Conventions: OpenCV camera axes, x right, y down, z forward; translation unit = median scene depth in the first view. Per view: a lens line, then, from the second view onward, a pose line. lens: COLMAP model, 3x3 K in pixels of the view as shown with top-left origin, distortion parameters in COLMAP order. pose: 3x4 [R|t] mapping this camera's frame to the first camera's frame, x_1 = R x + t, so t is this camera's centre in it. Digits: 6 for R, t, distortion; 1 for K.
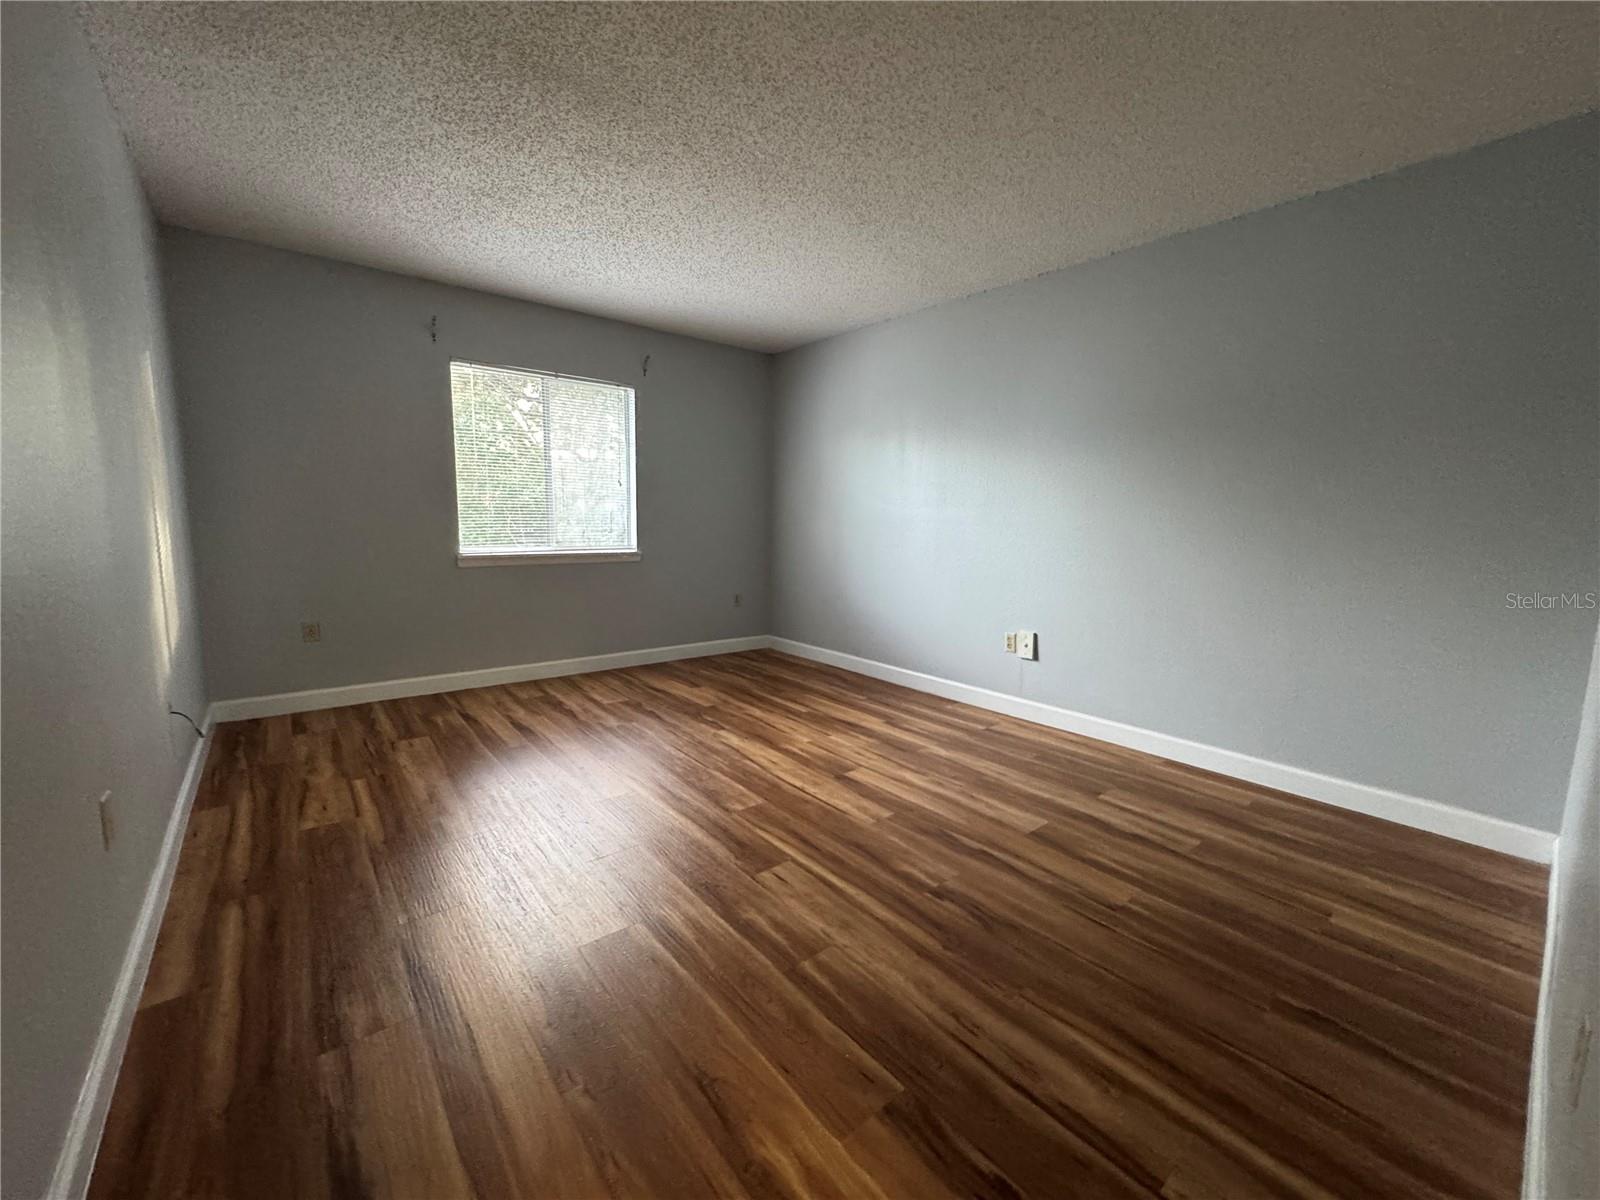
lens RADIAL K [[635.5, 0, 802.1], [0, 635.5, 597.7], [0, 0, 1]] dist [-0.004544, 0.001027]
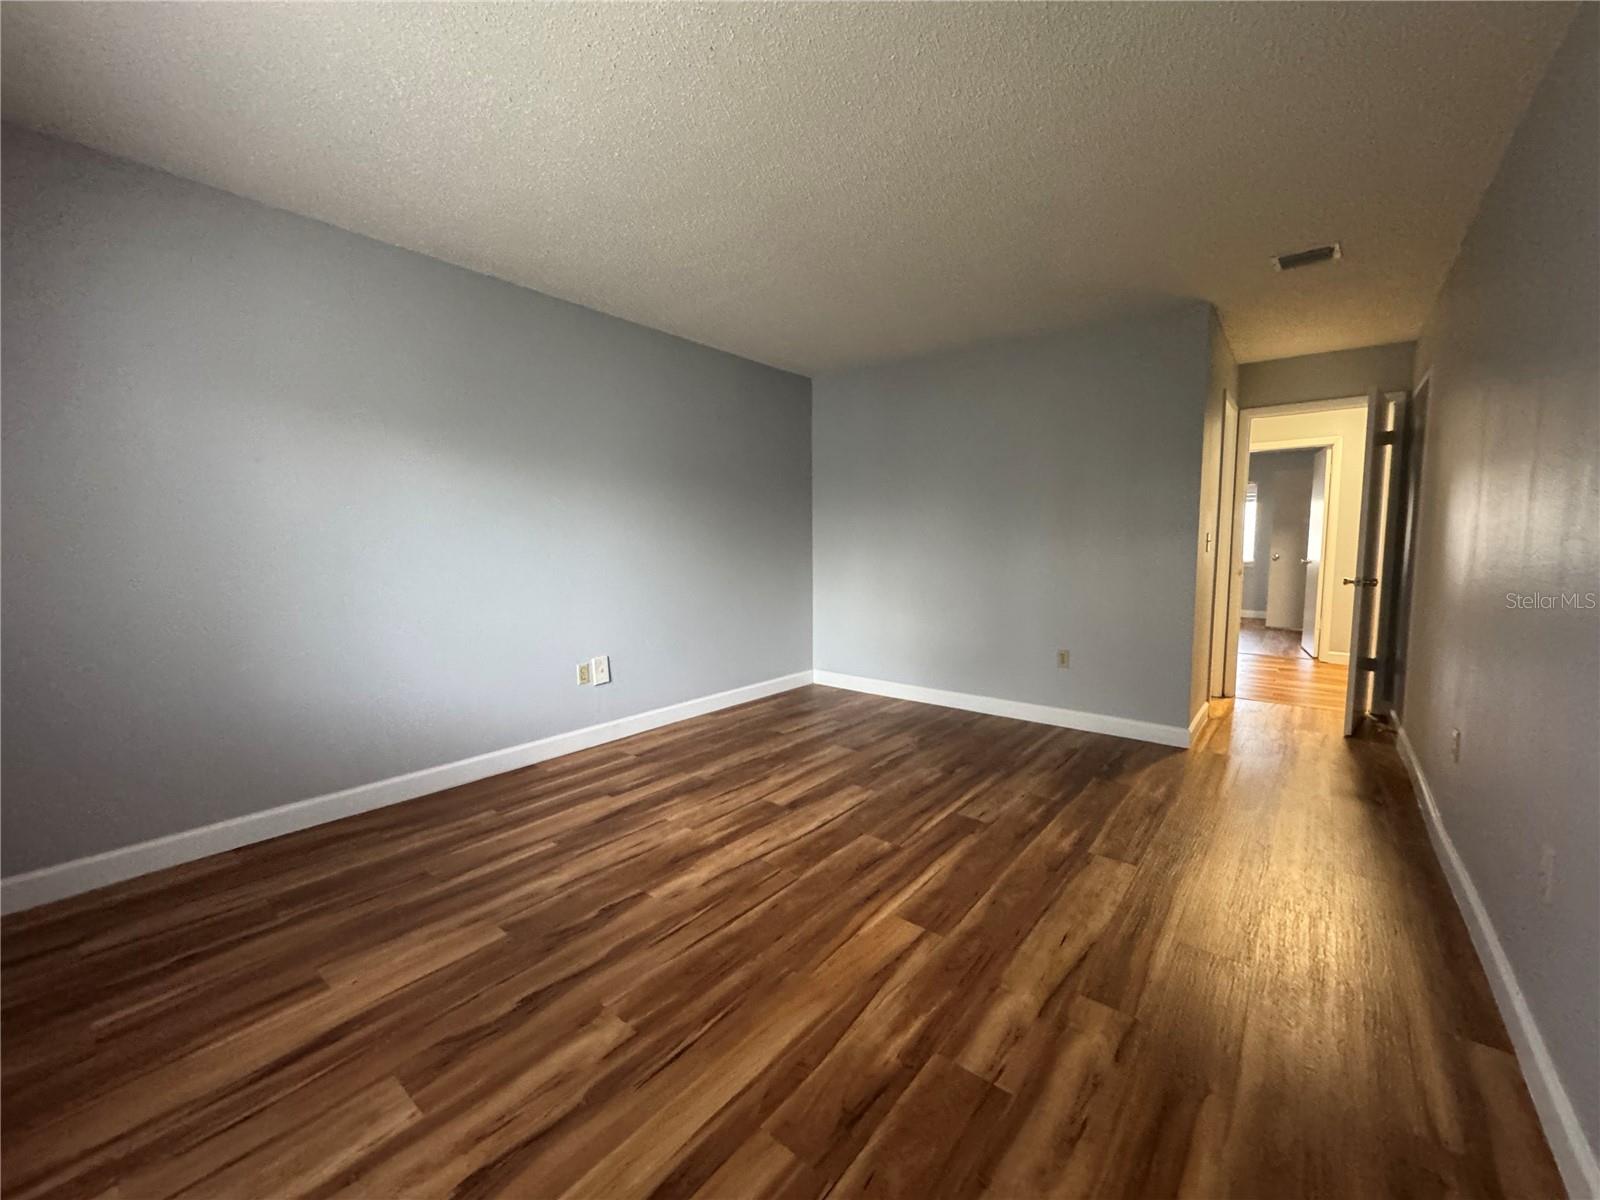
lens RADIAL K [[635.5, 0, 788.7], [0, 635.5, 592.6], [0, 0, 1]] dist [-0.004544, 0.001027]
pose [[-0.187373, -0.096683, 0.977519, -0.819683], [0.122154, 0.985126, 0.120850, -0.160752], [-0.974664, 0.142052, -0.172776, 1.034928]]
